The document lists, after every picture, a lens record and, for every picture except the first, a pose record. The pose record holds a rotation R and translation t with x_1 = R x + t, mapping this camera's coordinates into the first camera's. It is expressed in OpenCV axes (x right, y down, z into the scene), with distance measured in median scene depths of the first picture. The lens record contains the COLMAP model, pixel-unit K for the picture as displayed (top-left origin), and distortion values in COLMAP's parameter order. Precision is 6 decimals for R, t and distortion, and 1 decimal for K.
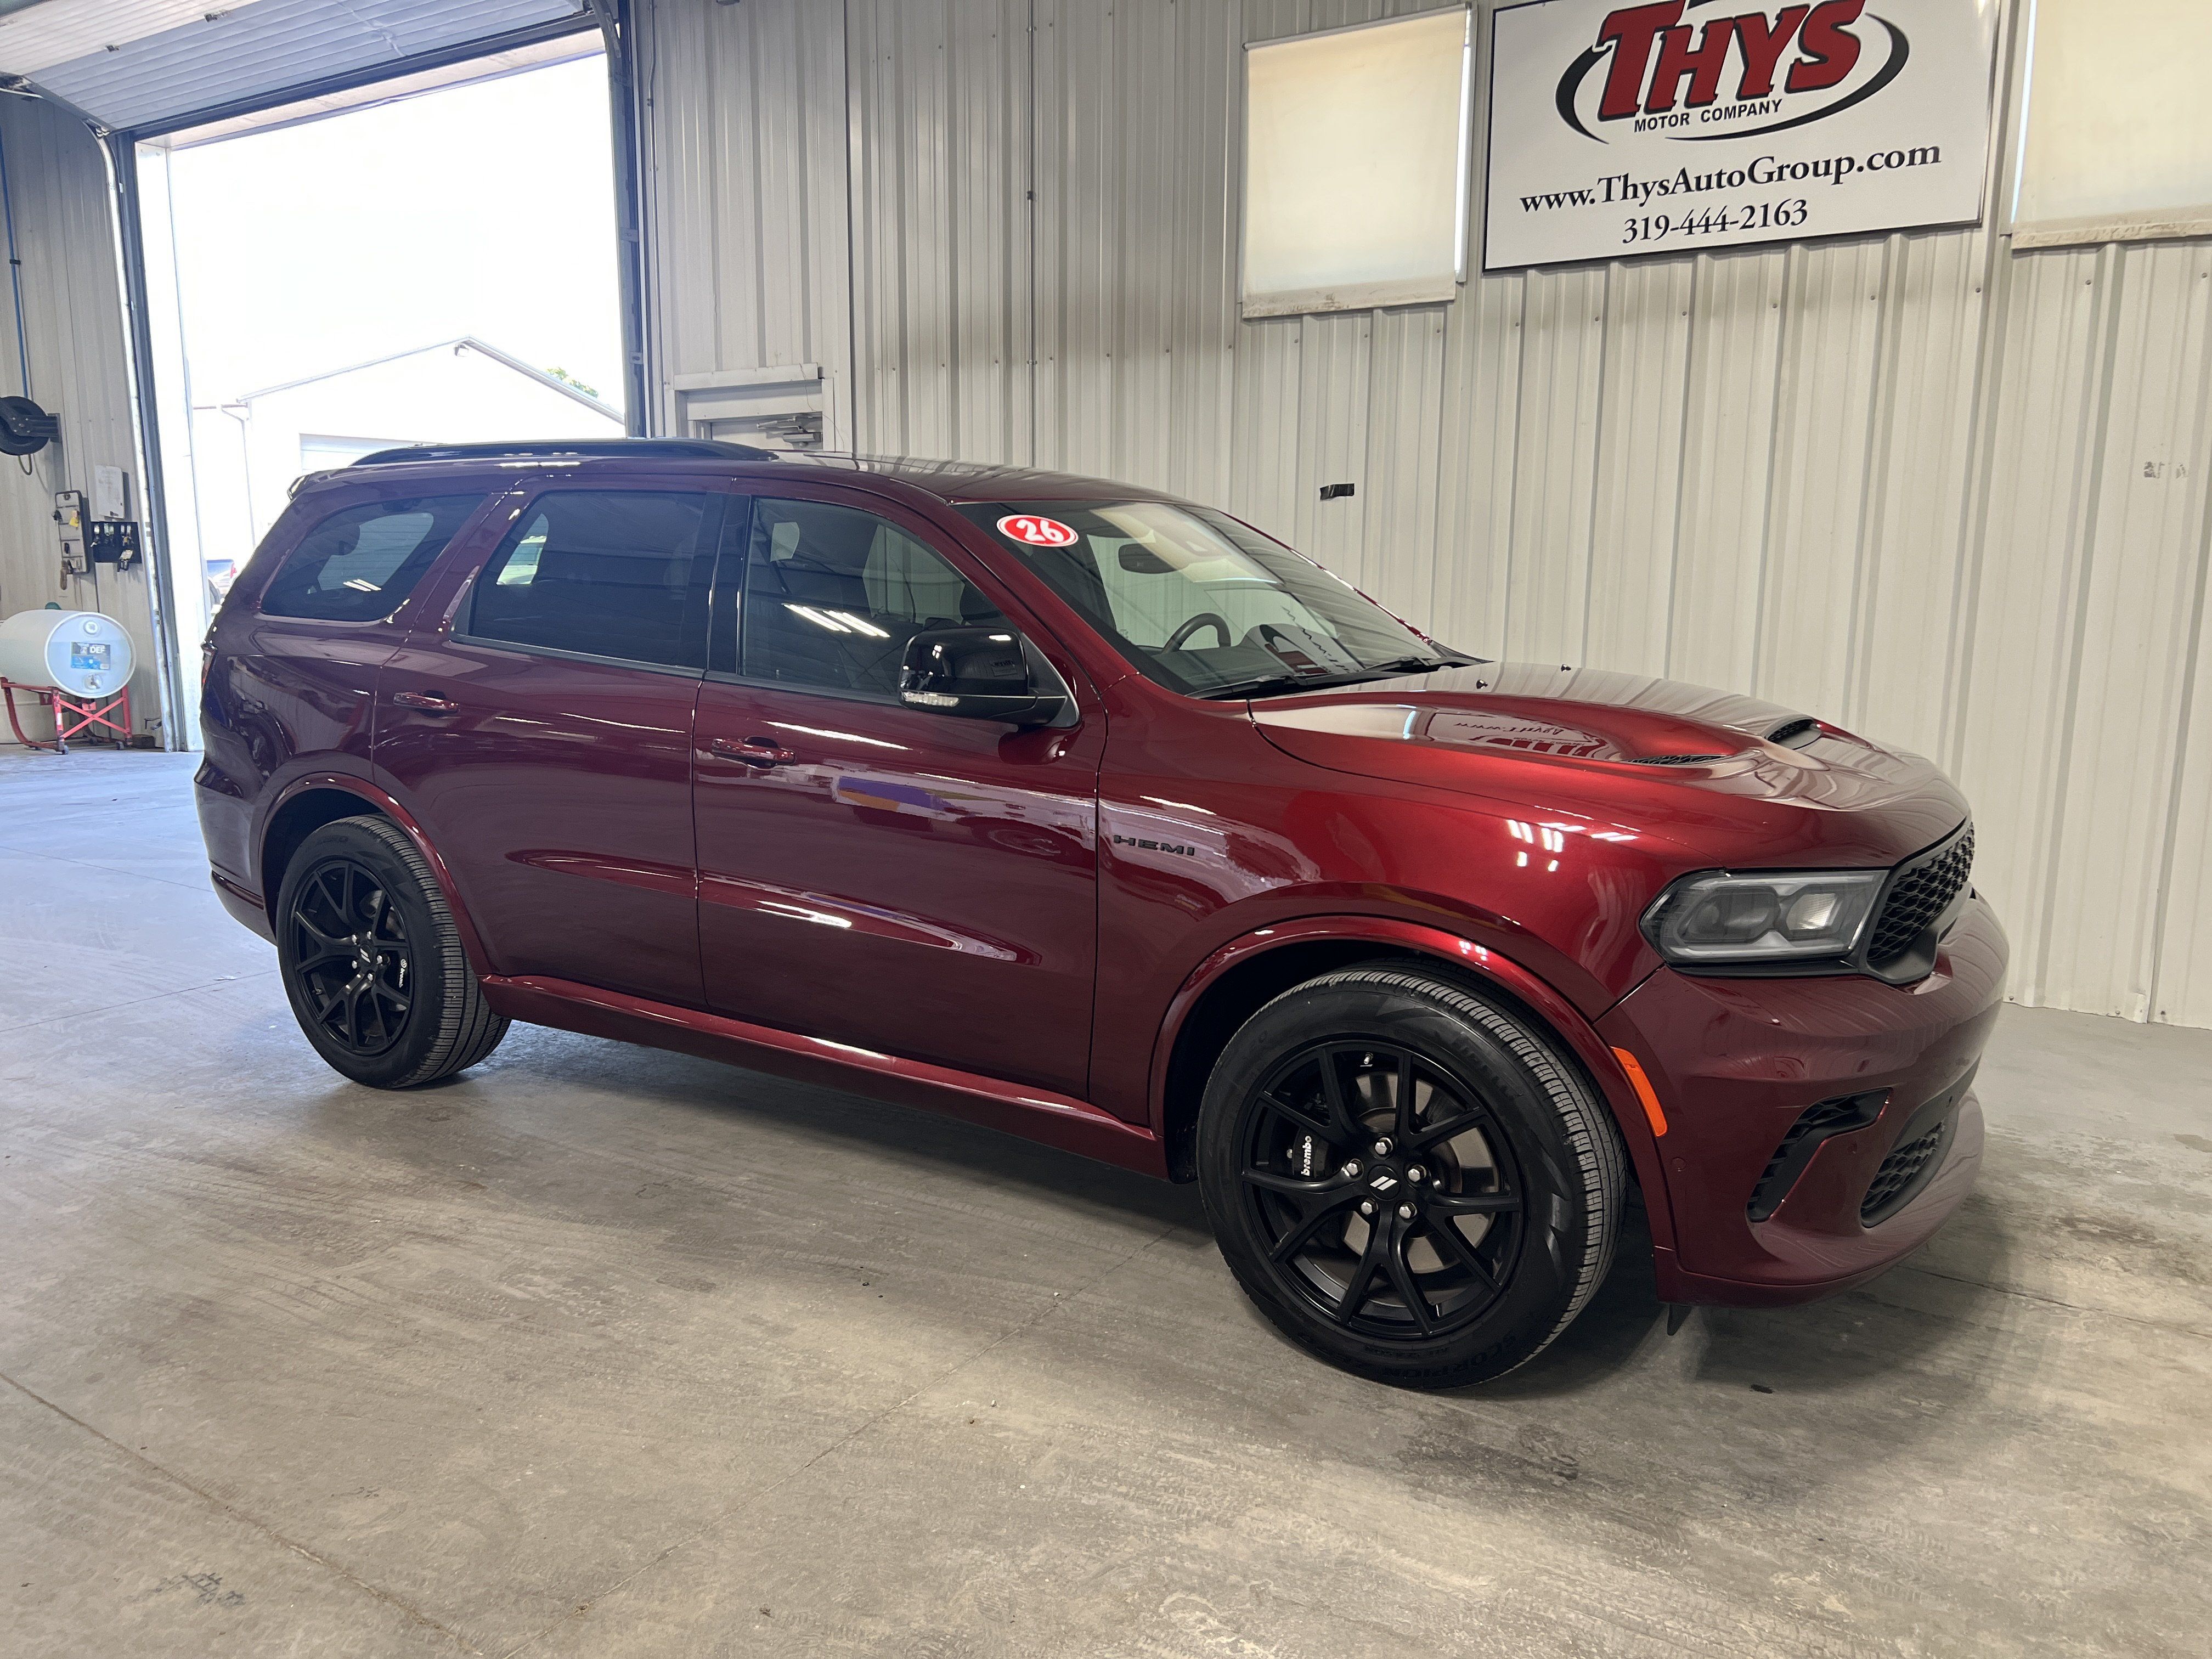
lens RADIAL K [[1664.0, 0, 1096.3], [0, 1664.0, 823.0], [0, 0, 1]] dist [0.038545, -0.035557]
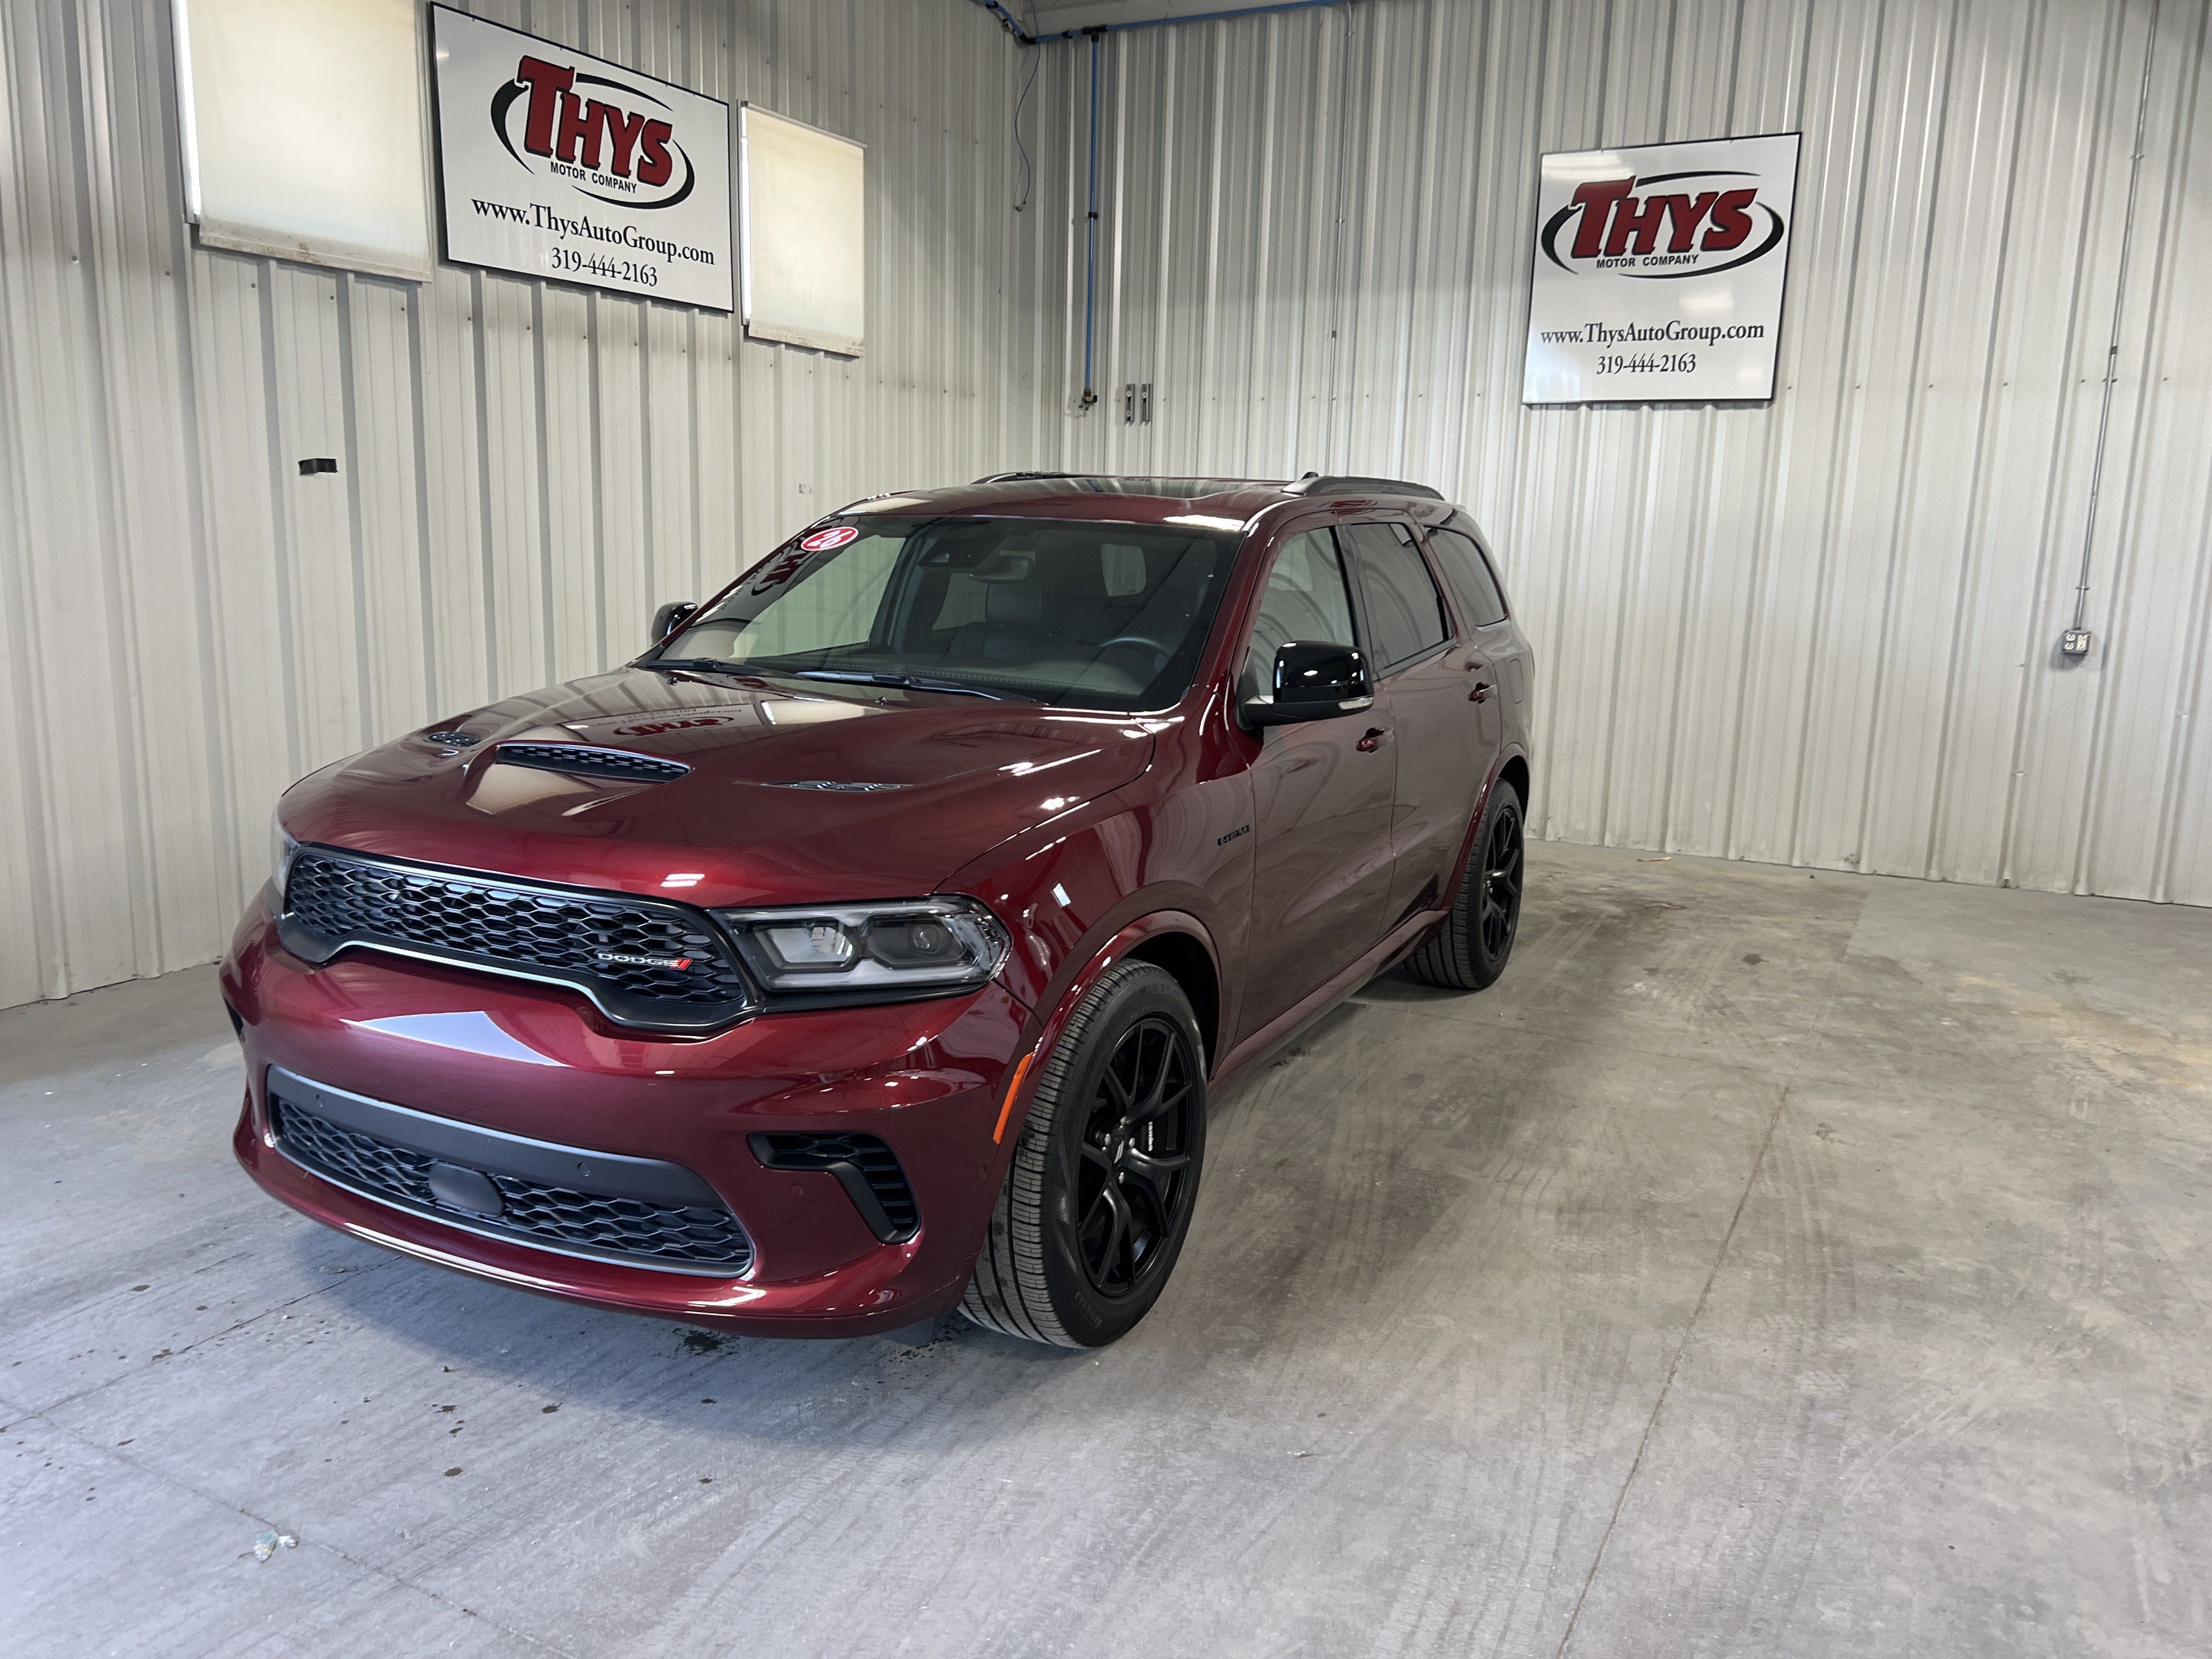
lens RADIAL K [[1680.4, 0, 1092.6], [0, 1680.4, 827.6], [0, 0, 1]] dist [0.016232, 0.003960]
pose [[-0.097946, -0.182188, 0.978373, -0.988947], [0.138619, 0.971019, 0.194696, -0.158738], [-0.985491, 0.154690, -0.069853, 0.834813]]
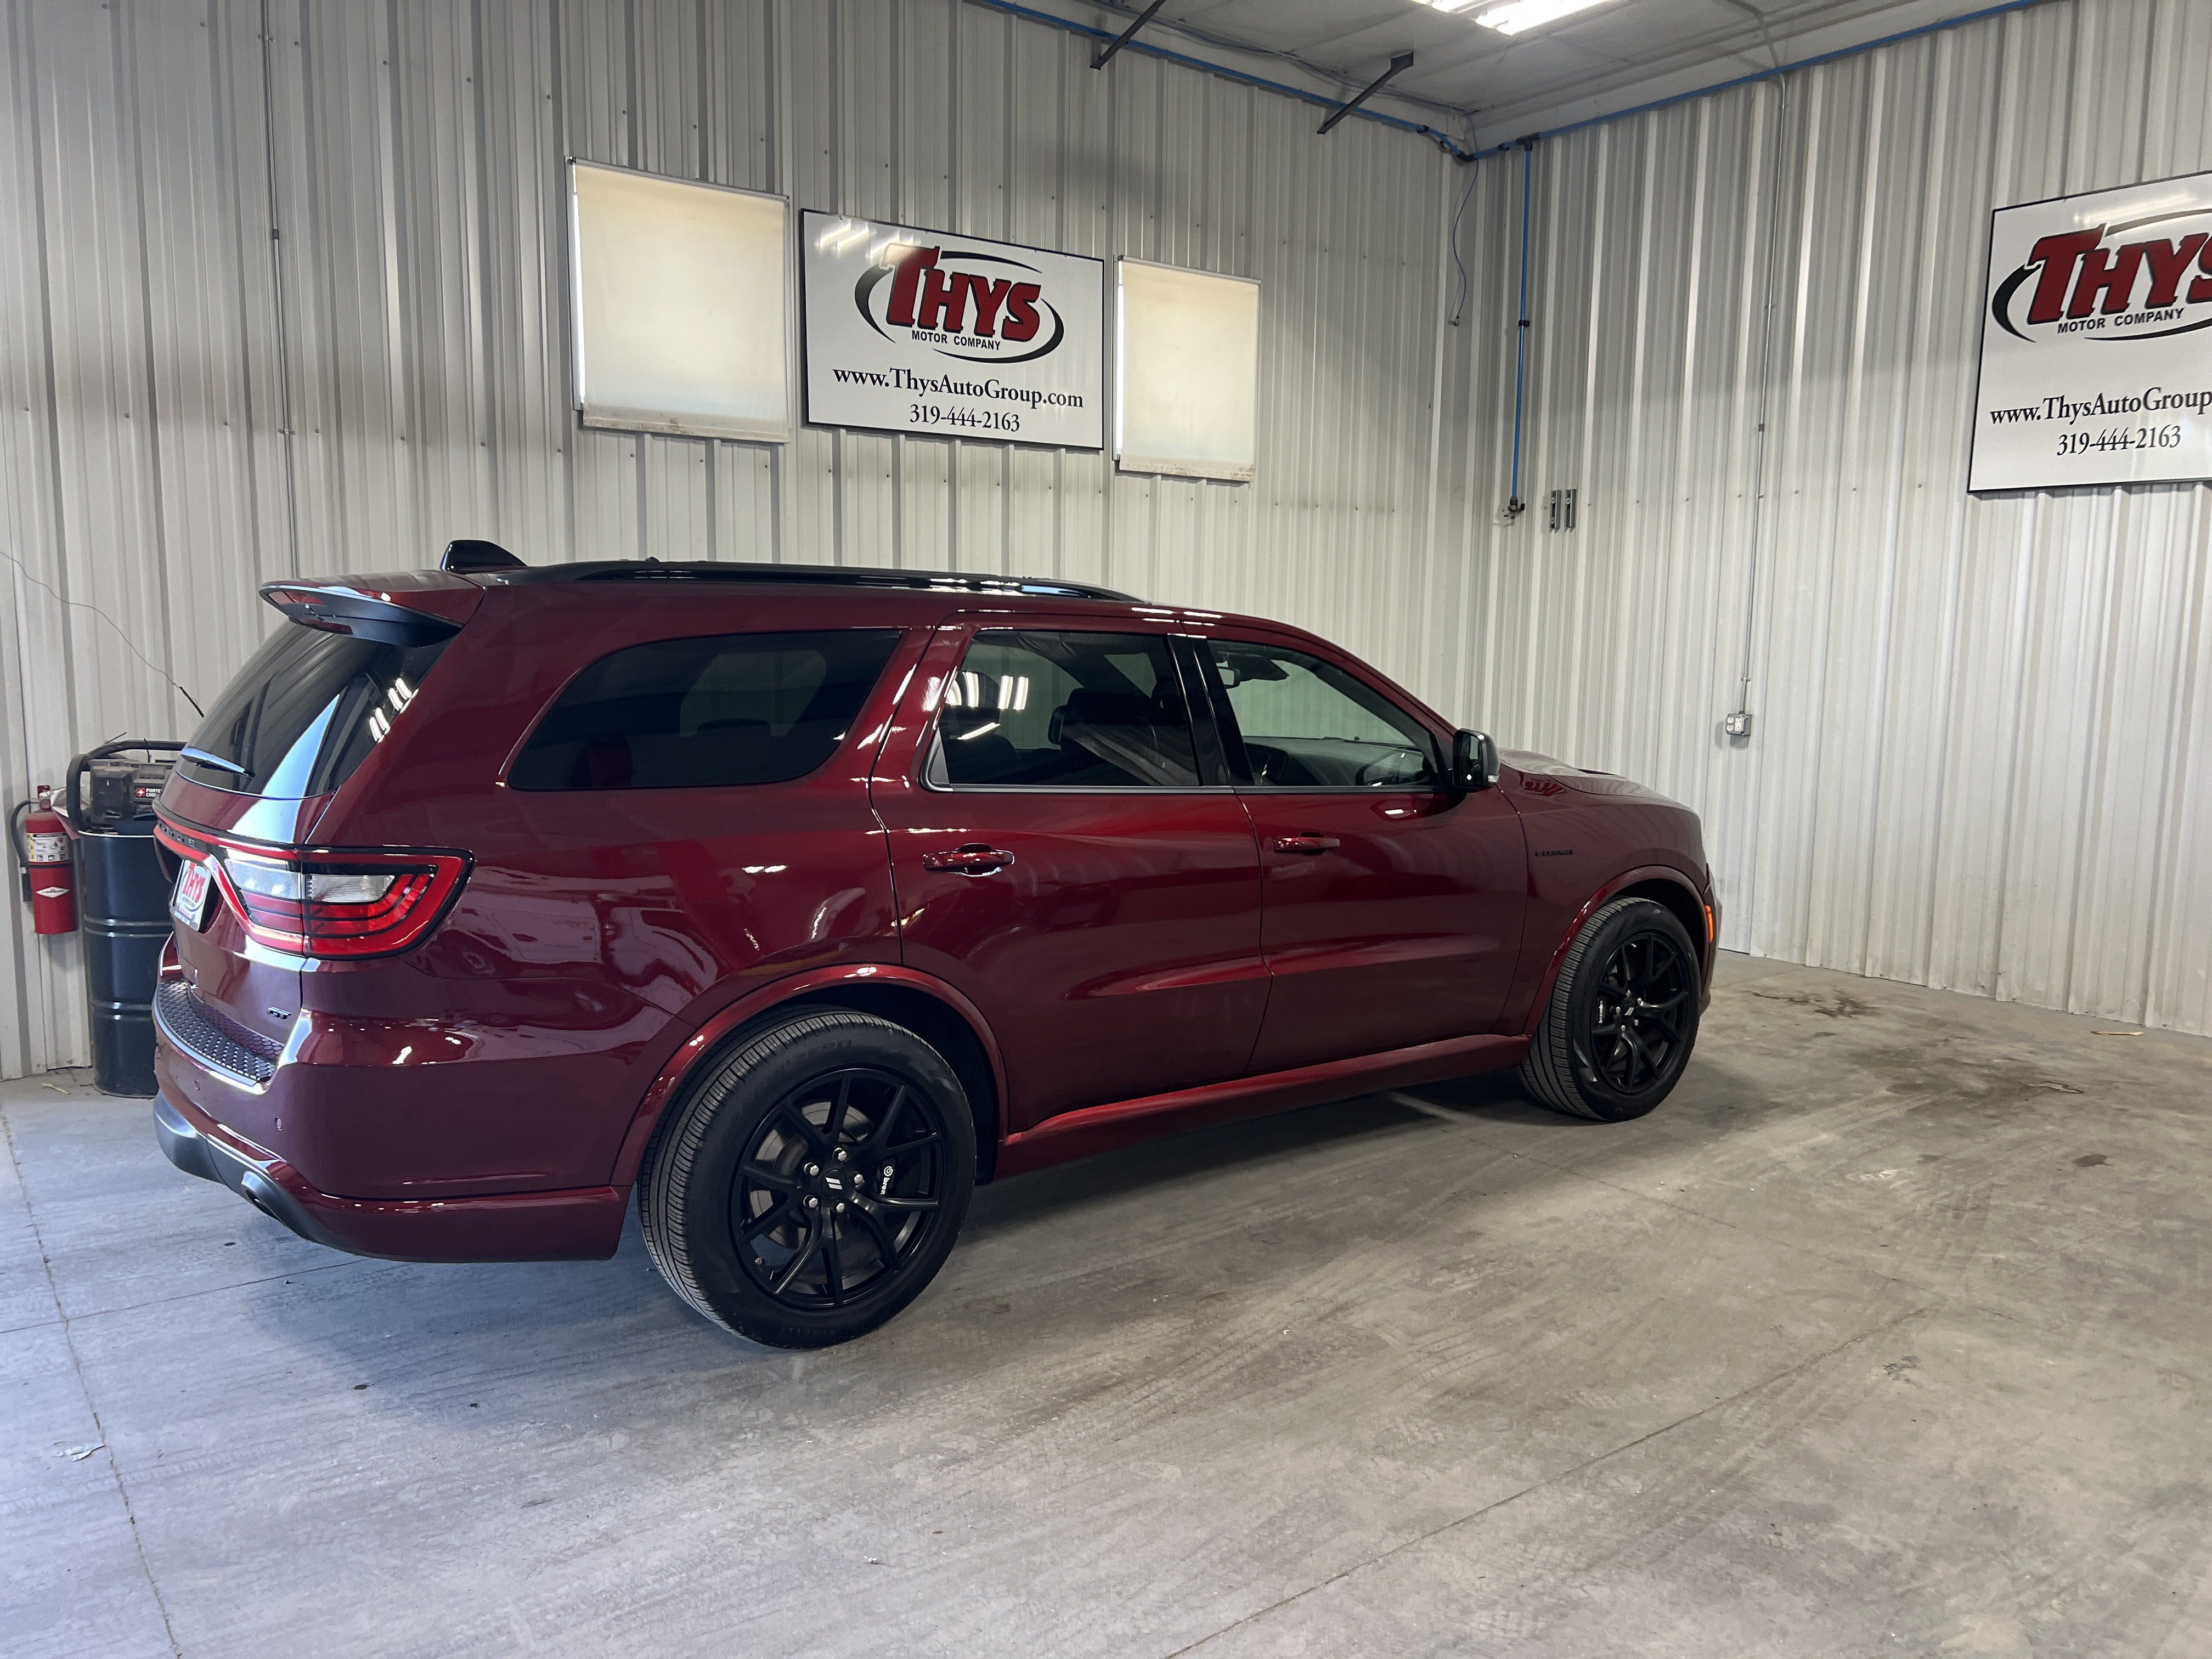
lens RADIAL K [[1663.5, 0, 1096.6], [0, 1663.5, 831.7], [0, 0, 1]] dist [0.049544, -0.048896]
pose [[0.332816, -0.115738, 0.935862, -0.958001], [0.144765, 0.986946, 0.070574, -0.109411], [-0.931813, 0.111992, 0.345226, 0.486256]]
